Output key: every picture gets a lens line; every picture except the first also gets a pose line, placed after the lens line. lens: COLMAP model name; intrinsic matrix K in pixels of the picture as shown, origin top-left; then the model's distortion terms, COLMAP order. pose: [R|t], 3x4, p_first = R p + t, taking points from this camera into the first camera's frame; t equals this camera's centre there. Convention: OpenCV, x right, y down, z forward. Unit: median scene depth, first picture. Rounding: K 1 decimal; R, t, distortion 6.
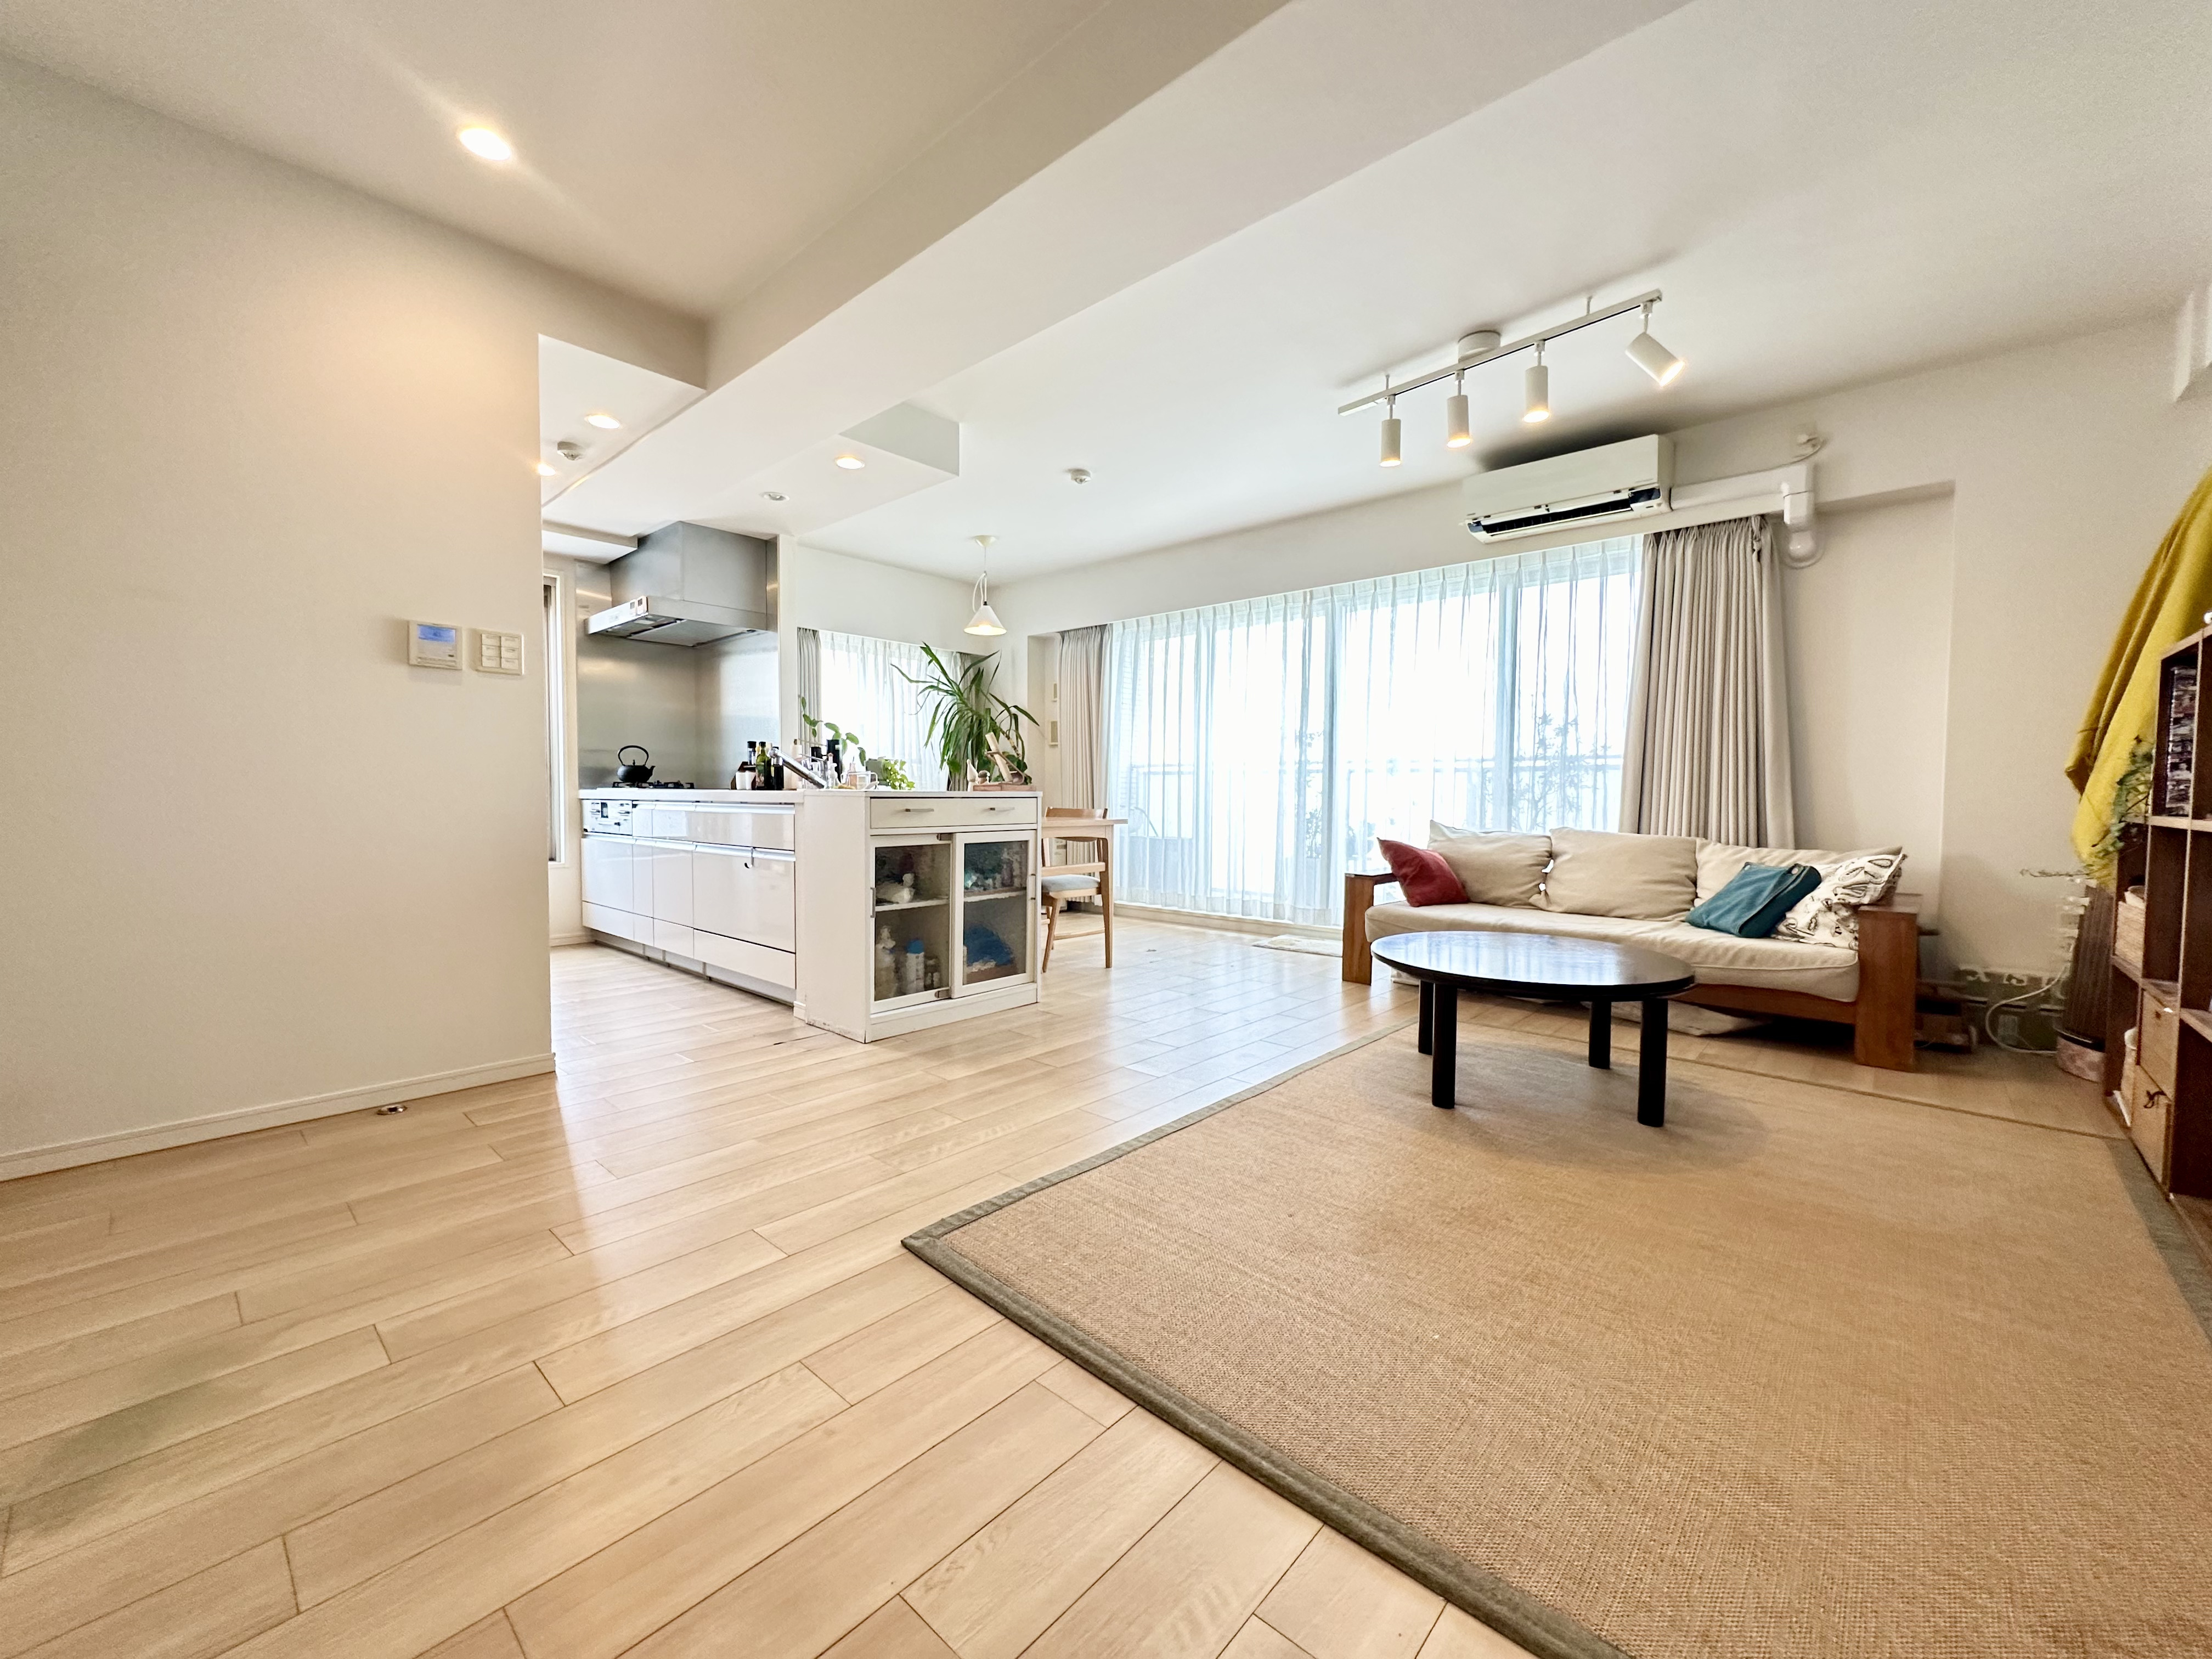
lens RADIAL K [[881.6, 0, 1100.9], [0, 881.6, 827.7], [0, 0, 1]] dist [-0.000796, -0.000654]
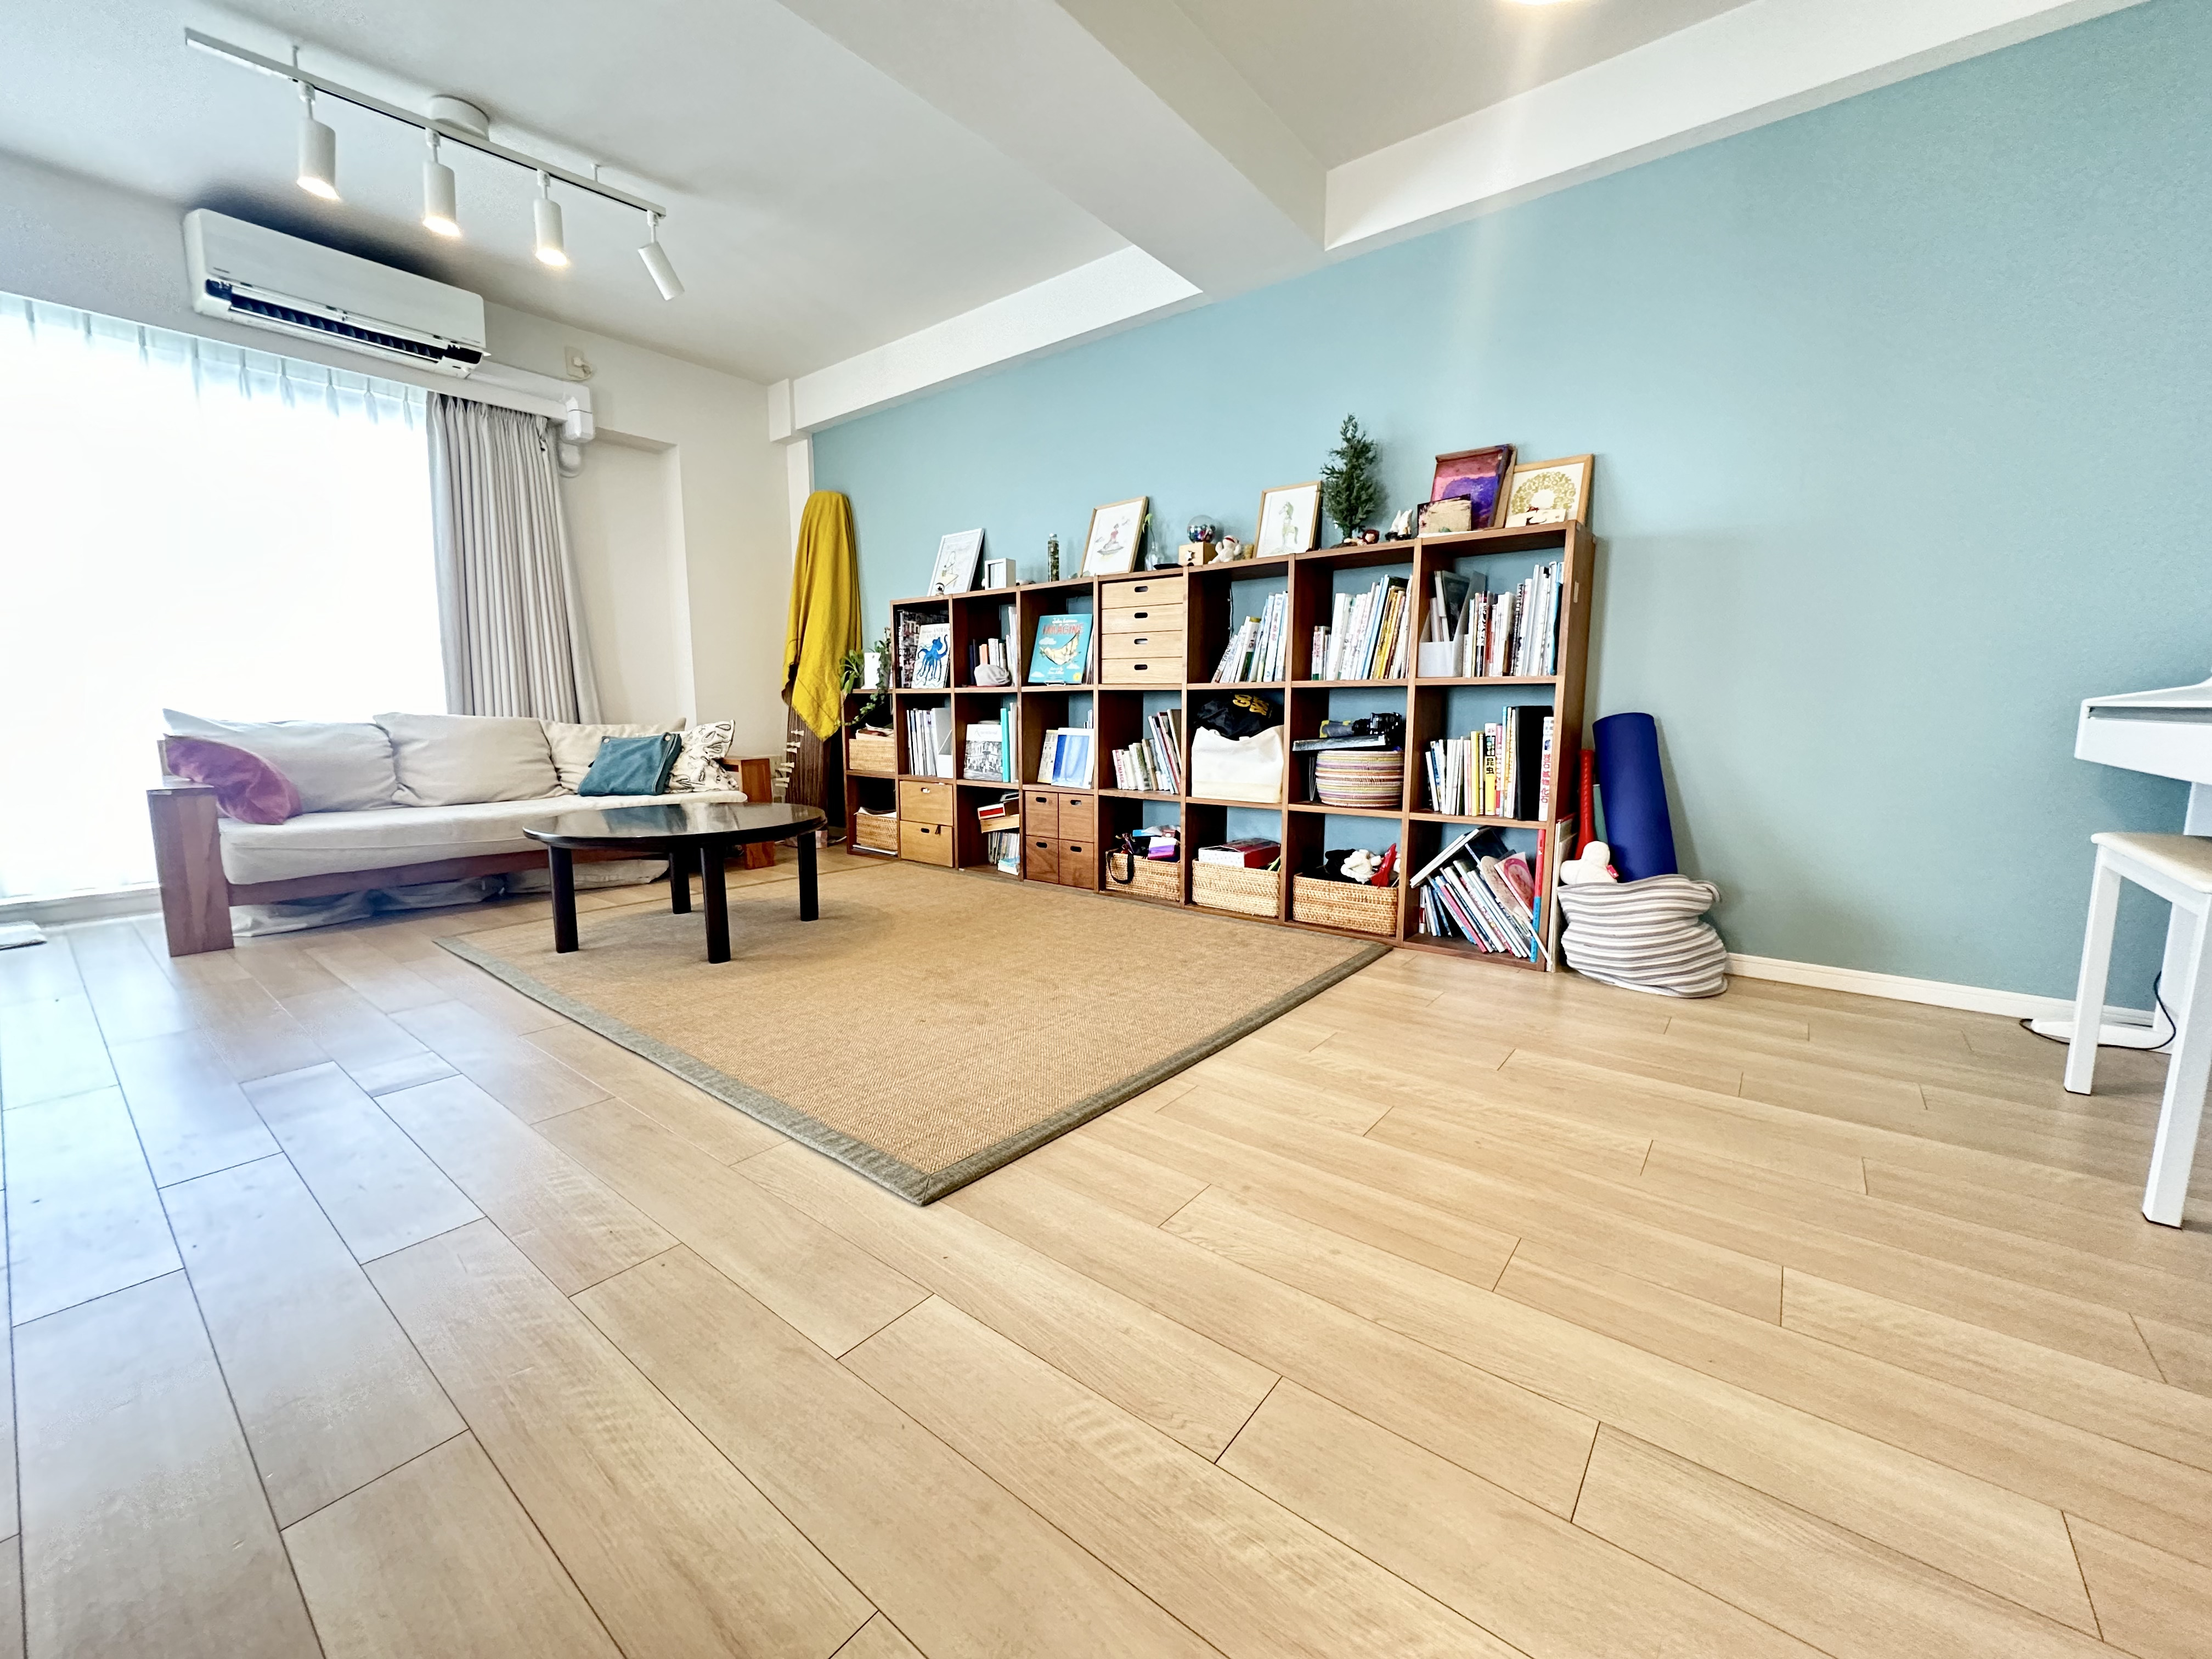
lens RADIAL K [[881.6, 0, 1107.0], [0, 881.6, 827.4], [0, 0, 1]] dist [-0.000796, -0.000654]
pose [[-0.072174, -0.140016, 0.987515, -0.509461], [0.037149, 0.989033, 0.142947, 0.018149], [-0.996700, 0.047002, -0.066181, 0.461367]]
